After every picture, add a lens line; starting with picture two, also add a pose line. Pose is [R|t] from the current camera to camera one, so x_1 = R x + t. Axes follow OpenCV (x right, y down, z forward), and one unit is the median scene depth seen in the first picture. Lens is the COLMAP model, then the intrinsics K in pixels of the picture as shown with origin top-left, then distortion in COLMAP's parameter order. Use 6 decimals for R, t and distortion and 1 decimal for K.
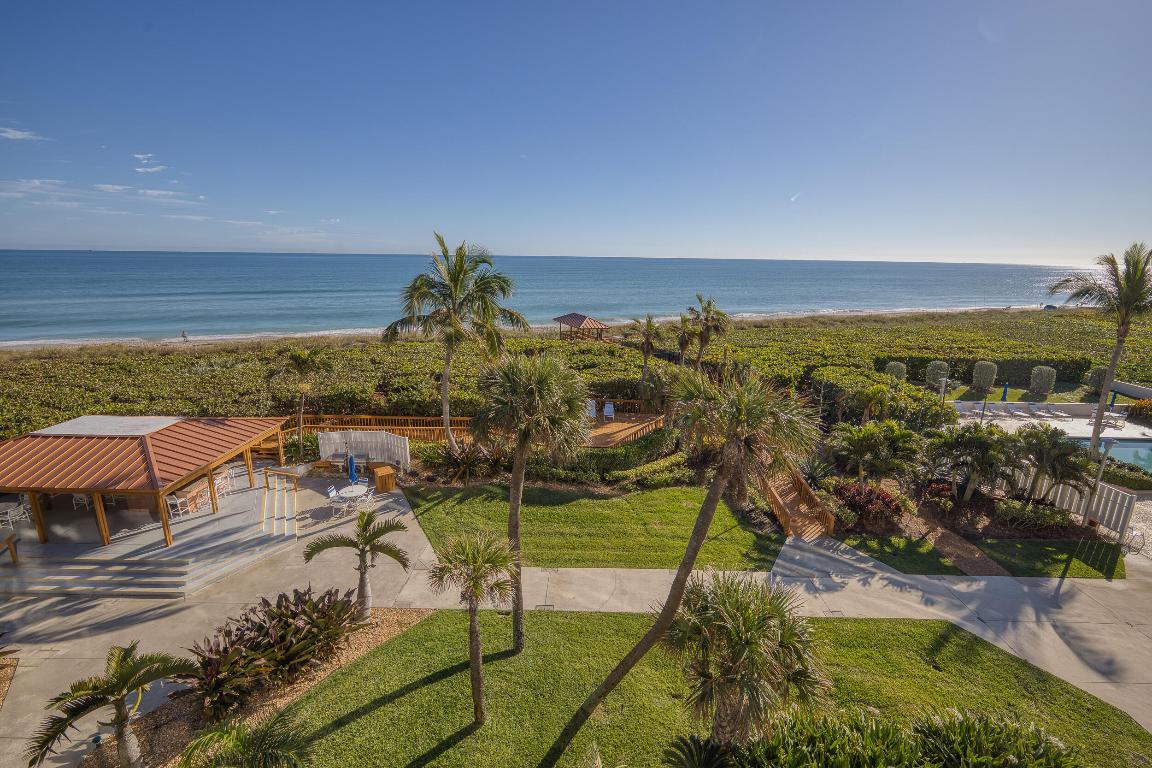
lens RADIAL K [[495.4, 0, 576.0], [0, 495.4, 384.0], [0, 0, 1]] dist [-0.003895, 0.001524]
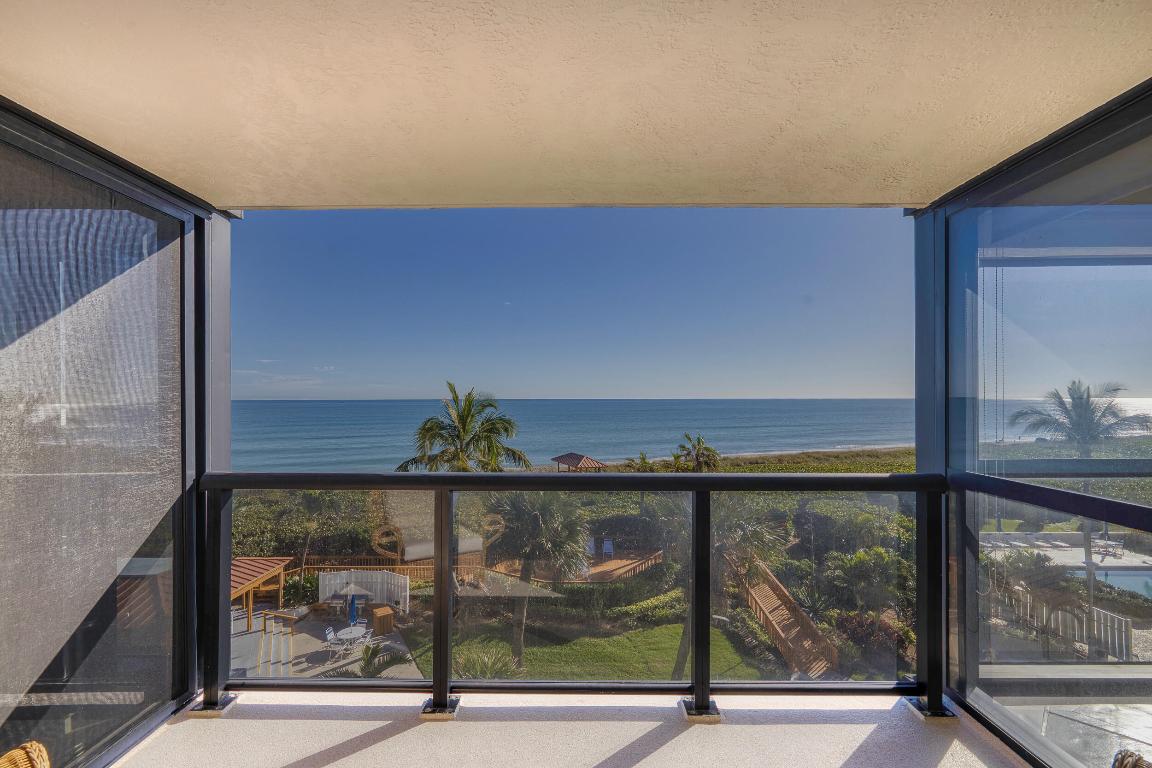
lens RADIAL K [[509.1, 0, 575.9], [0, 509.1, 395.9], [0, 0, 1]] dist [-0.002351, -0.000109]
pose [[0.999849, -0.015991, 0.006771, -0.000646], [0.017188, 0.966843, -0.254791, 0.025224], [-0.002472, 0.254869, 0.966972, -0.105096]]
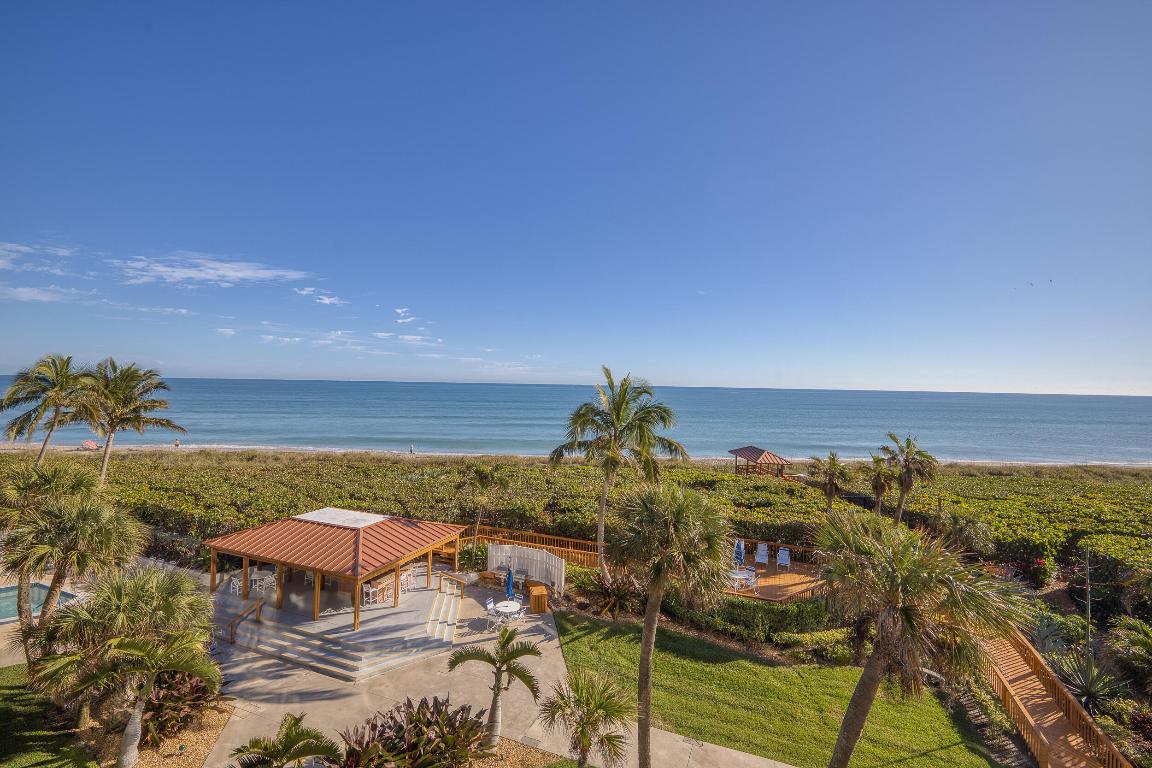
lens RADIAL K [[495.4, 0, 576.0], [0, 495.4, 384.0], [0, 0, 1]] dist [-0.003895, 0.001524]
pose [[0.932913, 0.004225, -0.360078, 0.051565], [-0.096329, 0.966418, -0.238237, 0.000011], [0.346979, 0.256940, 0.901991, -0.001771]]
